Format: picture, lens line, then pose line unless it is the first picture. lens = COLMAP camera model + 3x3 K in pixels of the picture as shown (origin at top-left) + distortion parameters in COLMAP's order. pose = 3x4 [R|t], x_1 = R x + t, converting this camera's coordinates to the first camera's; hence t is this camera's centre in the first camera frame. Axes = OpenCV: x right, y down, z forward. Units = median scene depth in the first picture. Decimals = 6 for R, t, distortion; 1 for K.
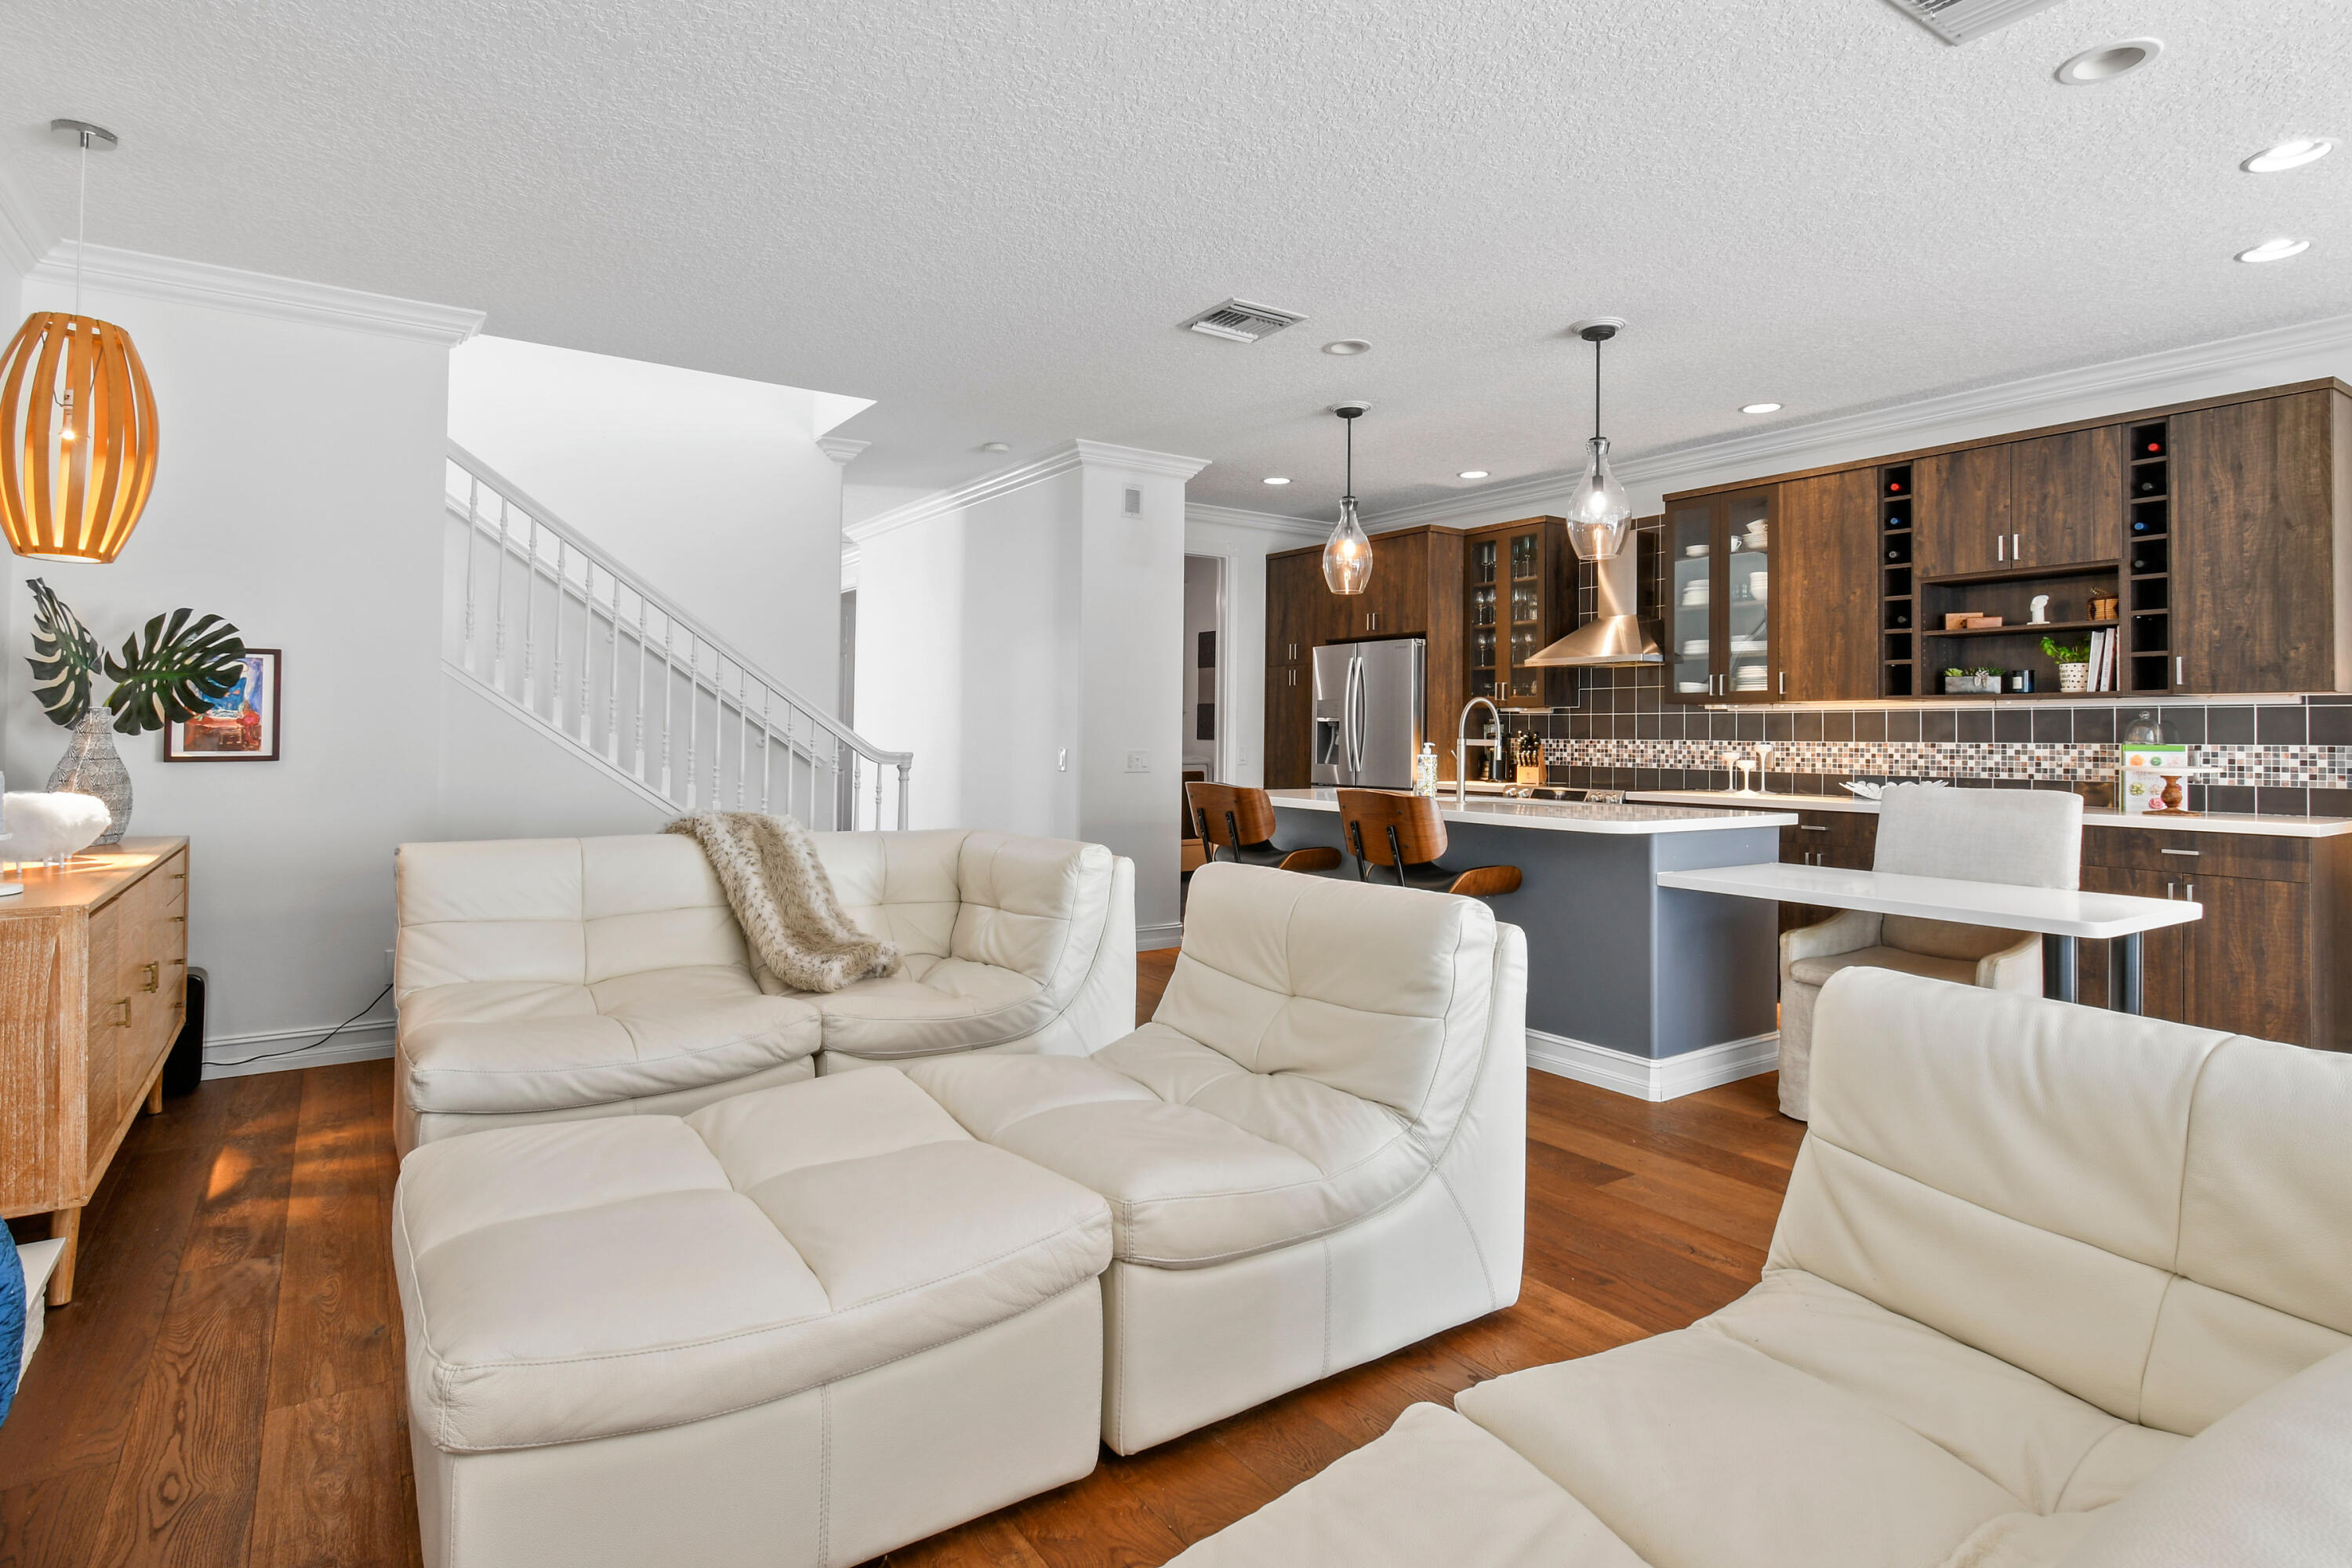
lens RADIAL K [[1205.3, 0, 1180.7], [0, 1205.3, 731.0], [0, 0, 1]] dist [0.002924, -0.002558]
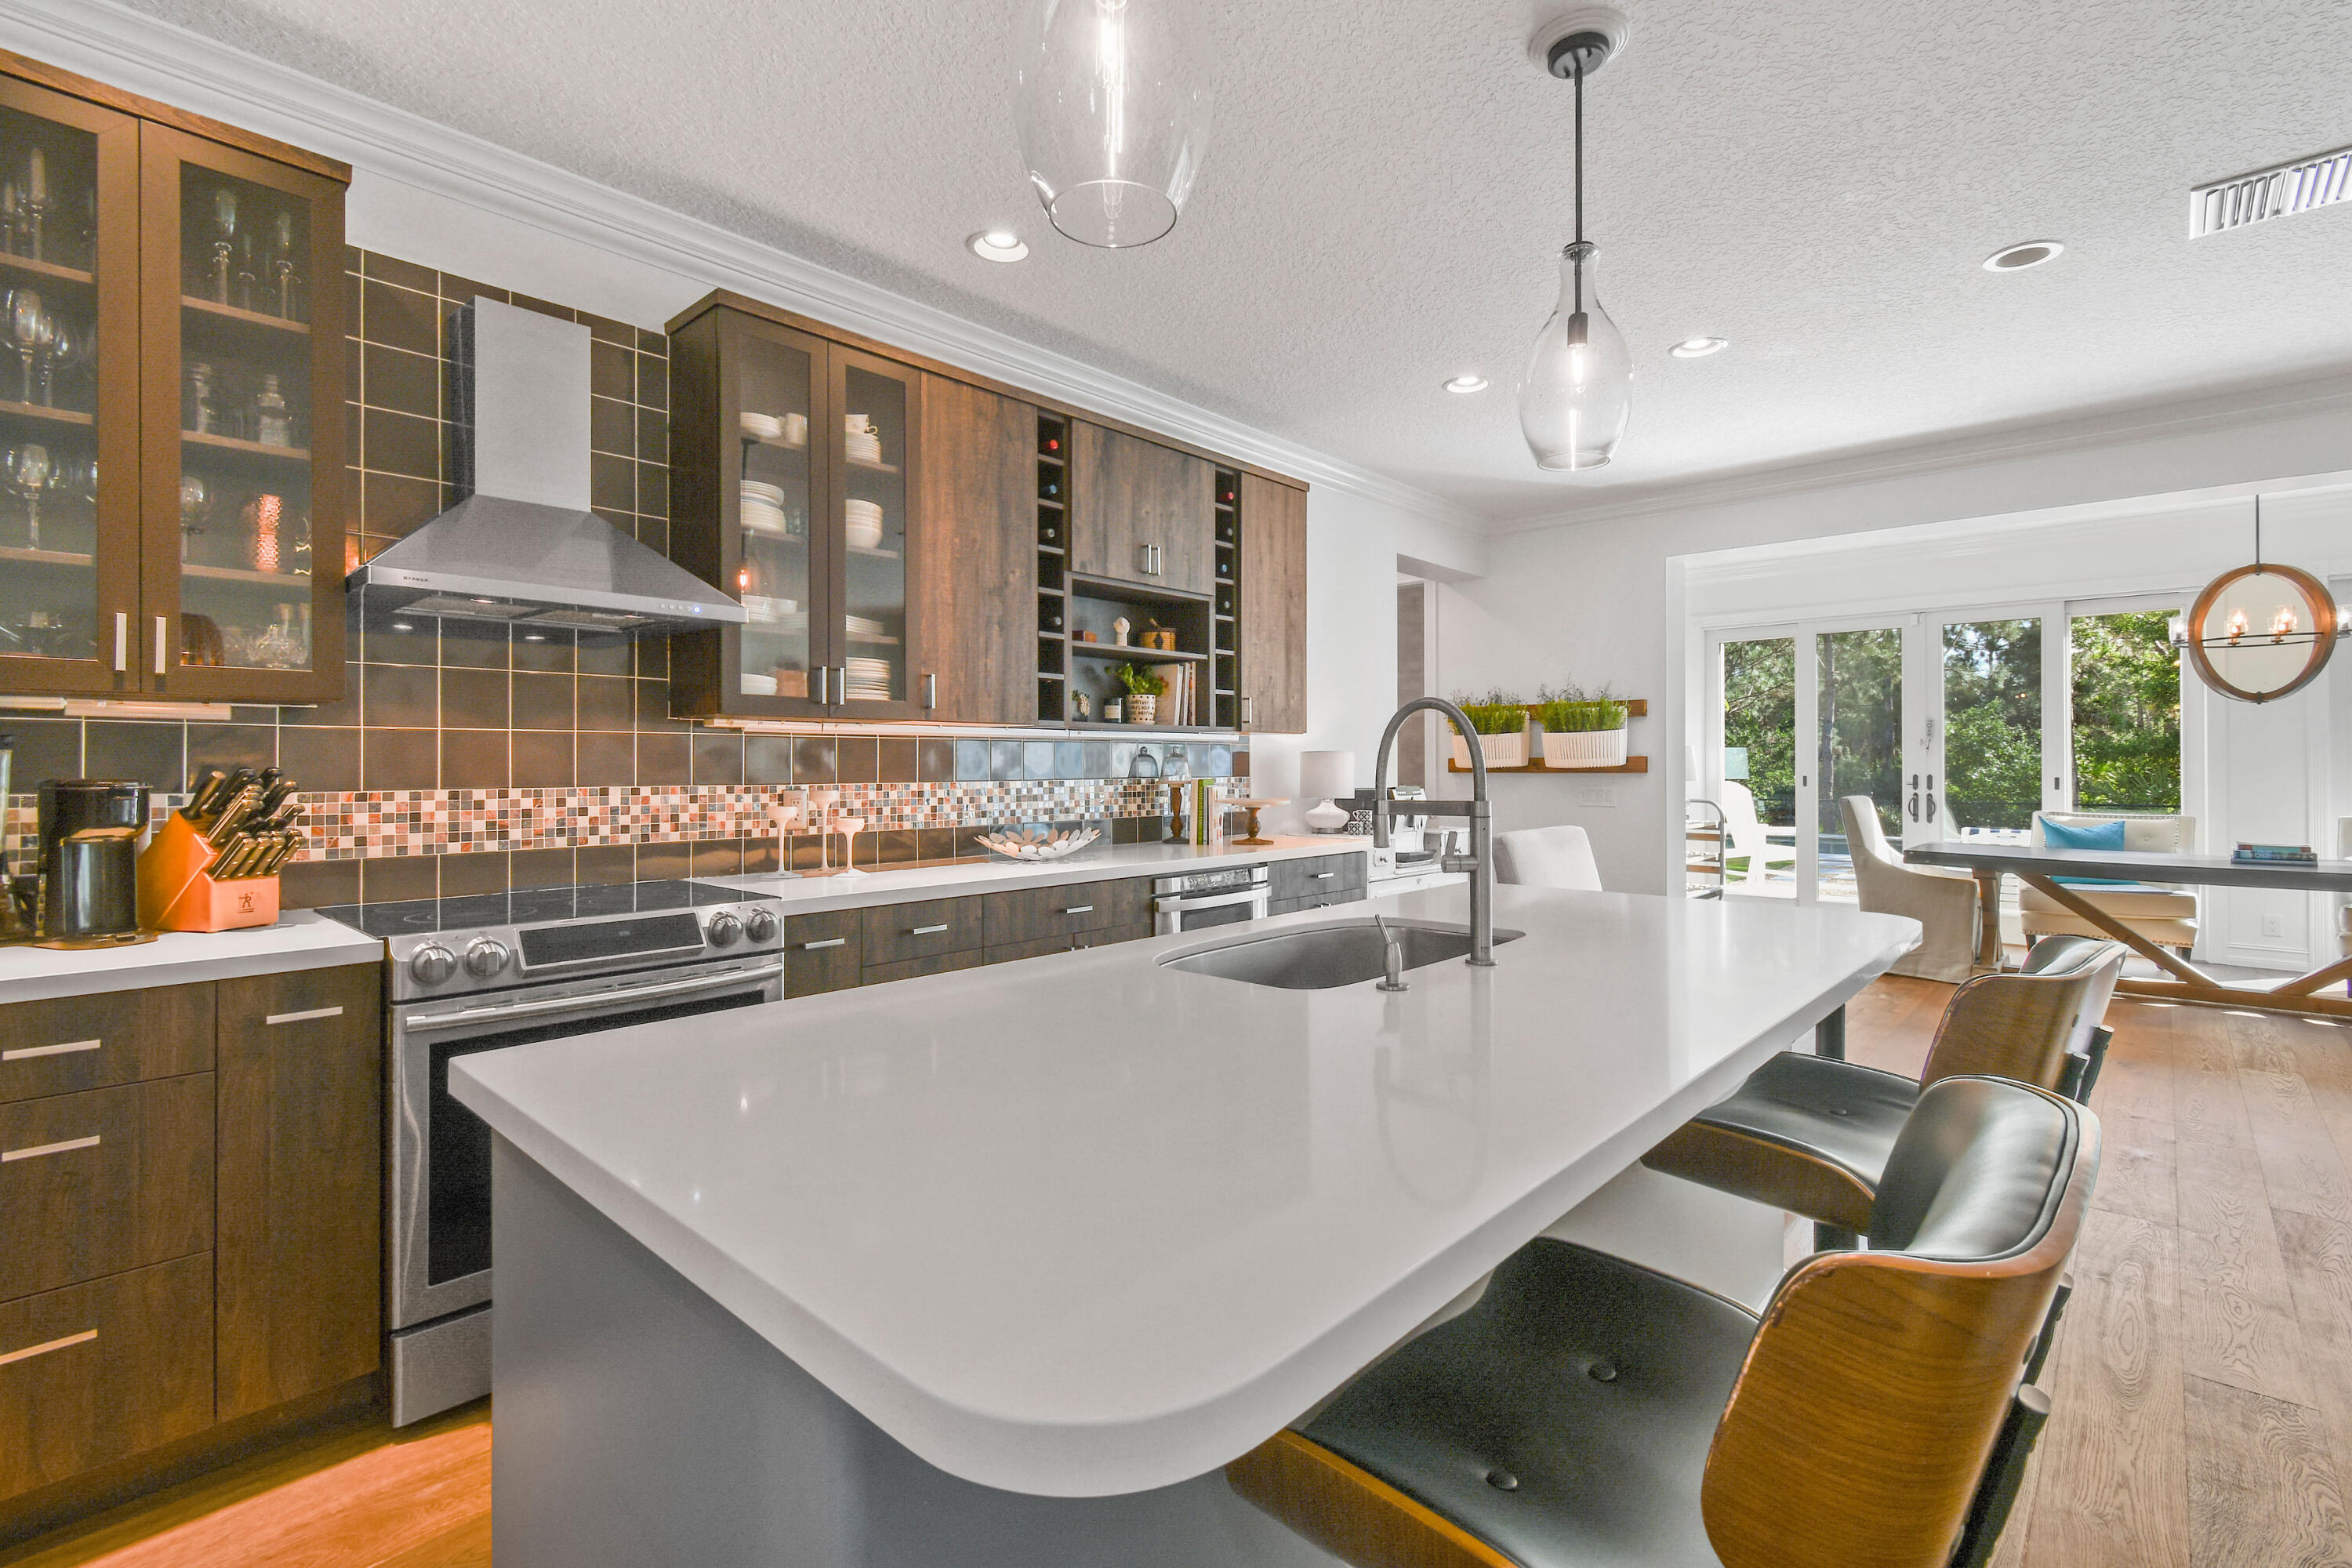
lens RADIAL K [[1081.6, 0, 1174.7], [0, 1081.6, 756.9], [0, 0, 1]] dist [0.003382, -0.002004]
pose [[-0.233625, -0.000349, 0.972327, -0.082654], [-0.003323, 0.999994, -0.000440, -0.005936], [-0.972321, -0.003334, -0.233625, 1.044629]]
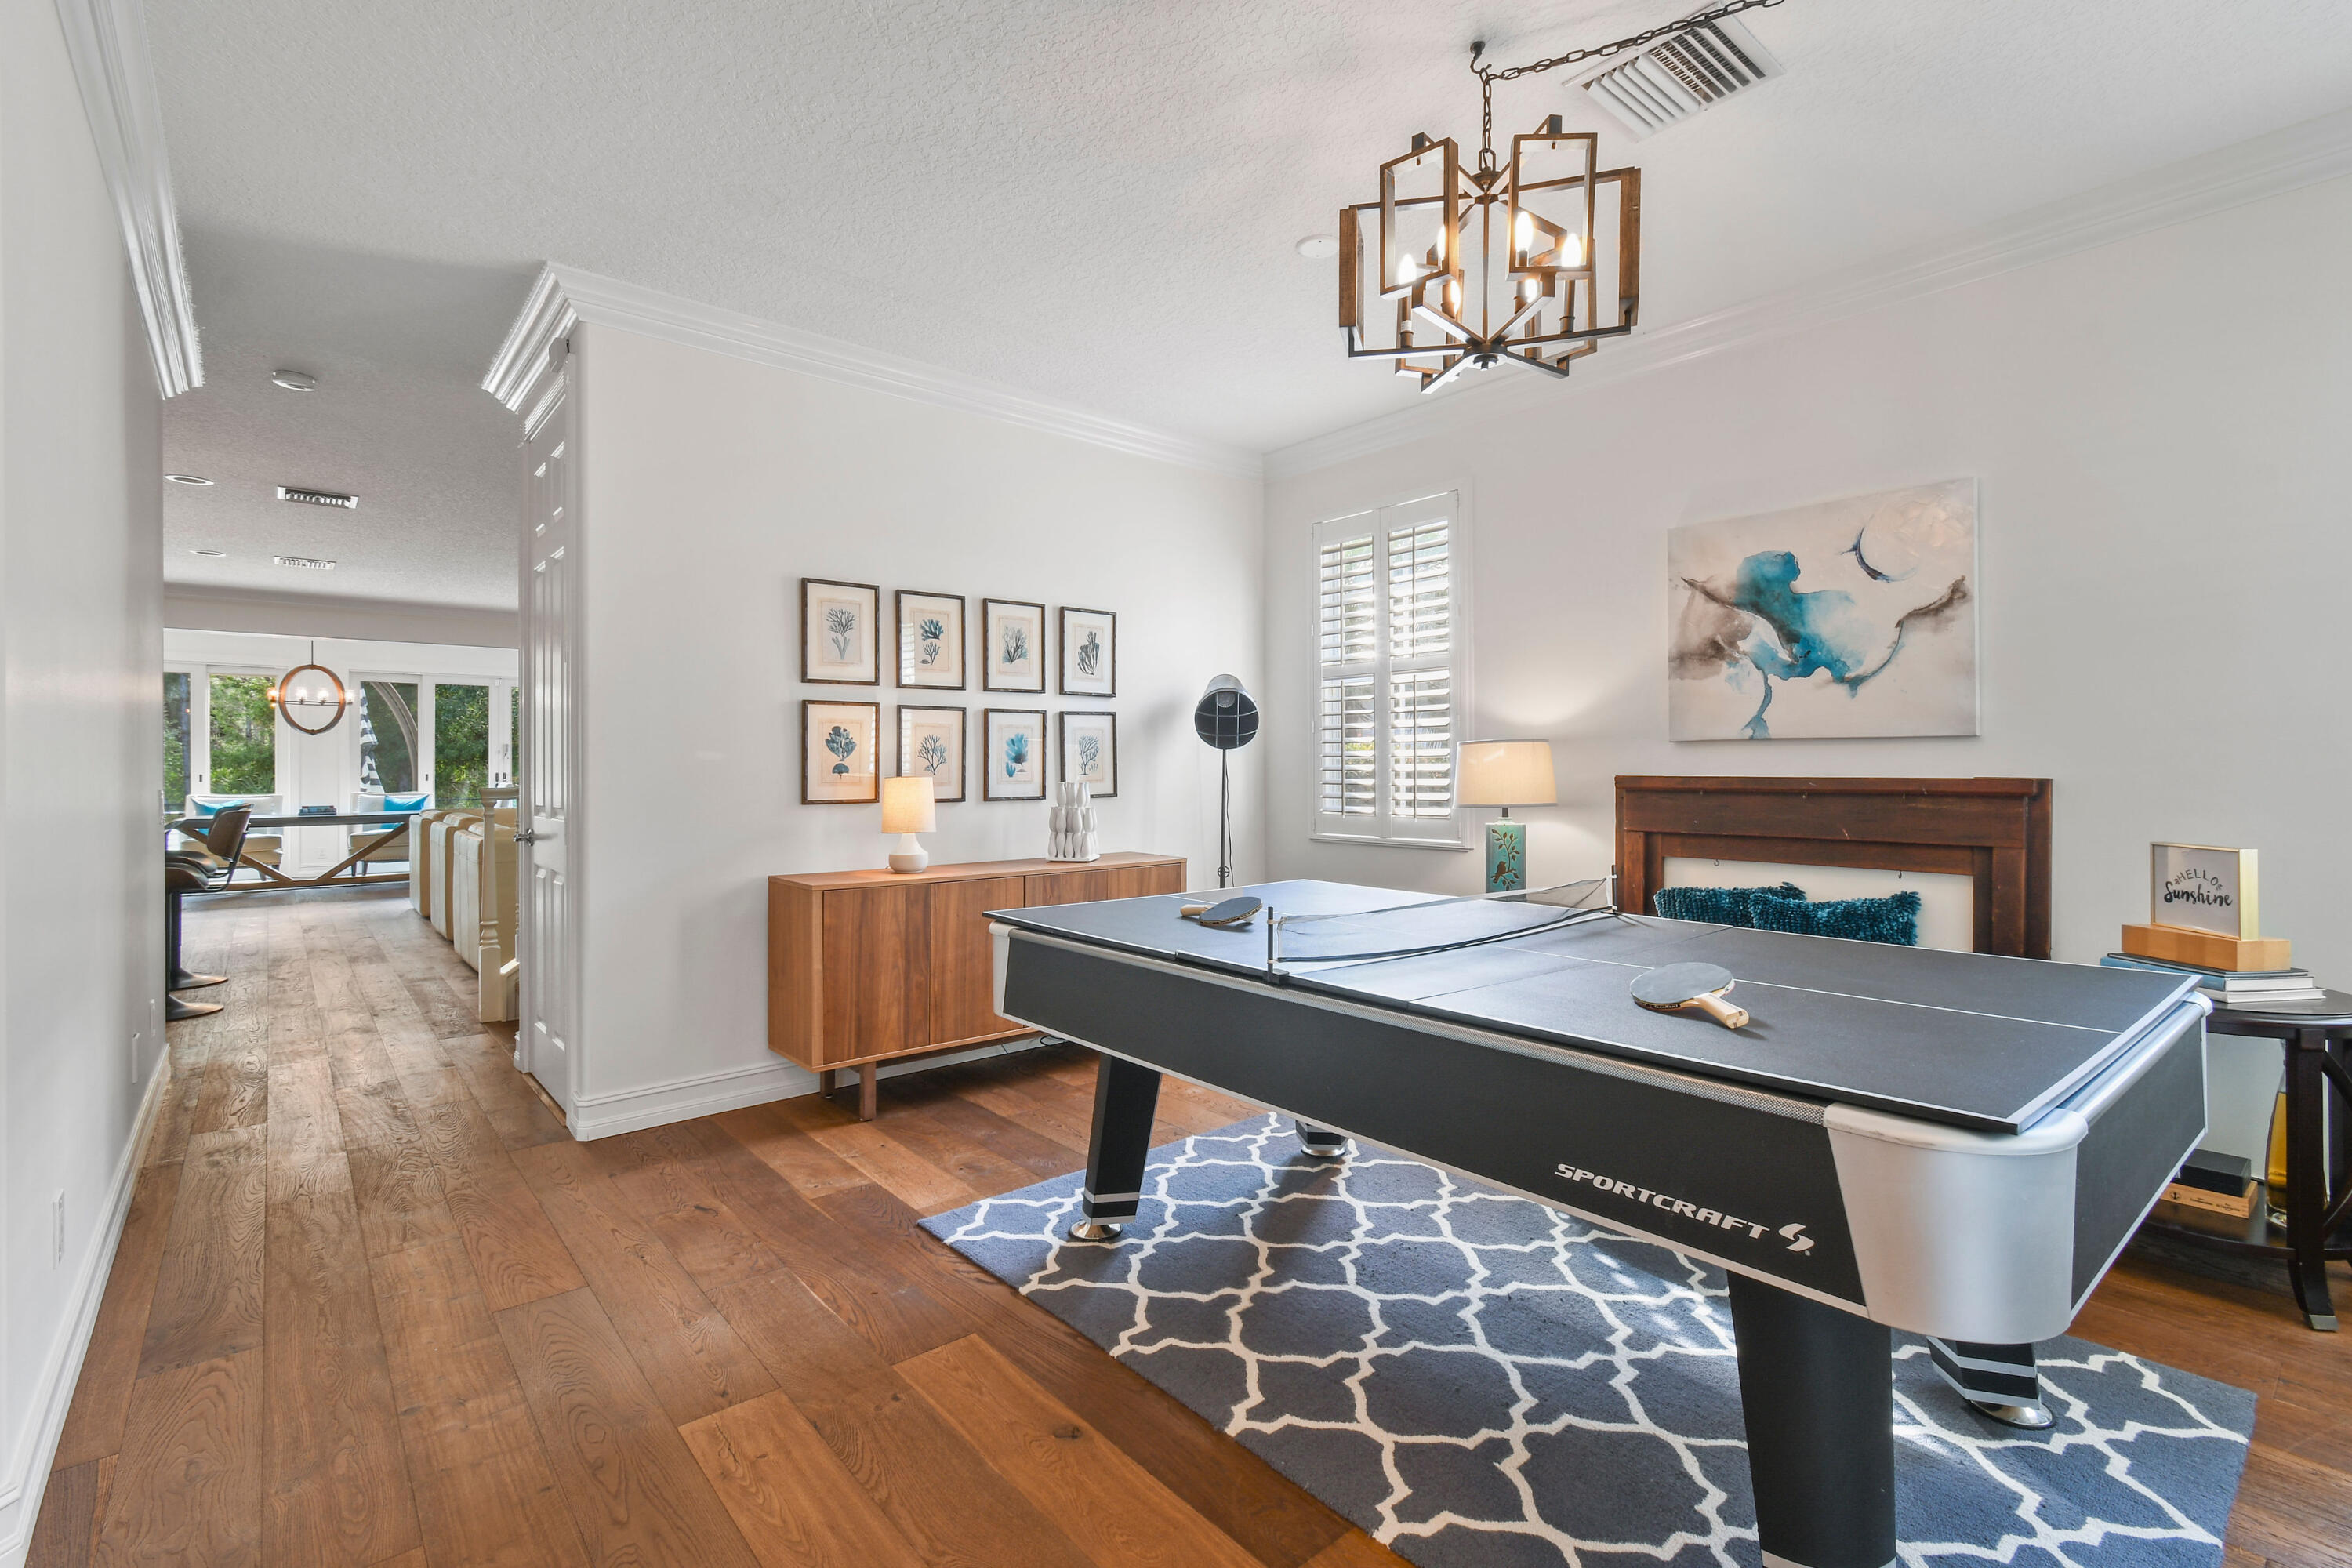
lens RADIAL K [[1081.6, 0, 1190.1], [0, 1081.6, 780.8], [0, 0, 1]] dist [0.003382, -0.002004]
pose [[-0.994055, -0.006073, -0.108708, -0.716359], [-0.006565, 0.999970, 0.004165, 0.005677], [0.108679, 0.004854, -0.994065, 1.969641]]
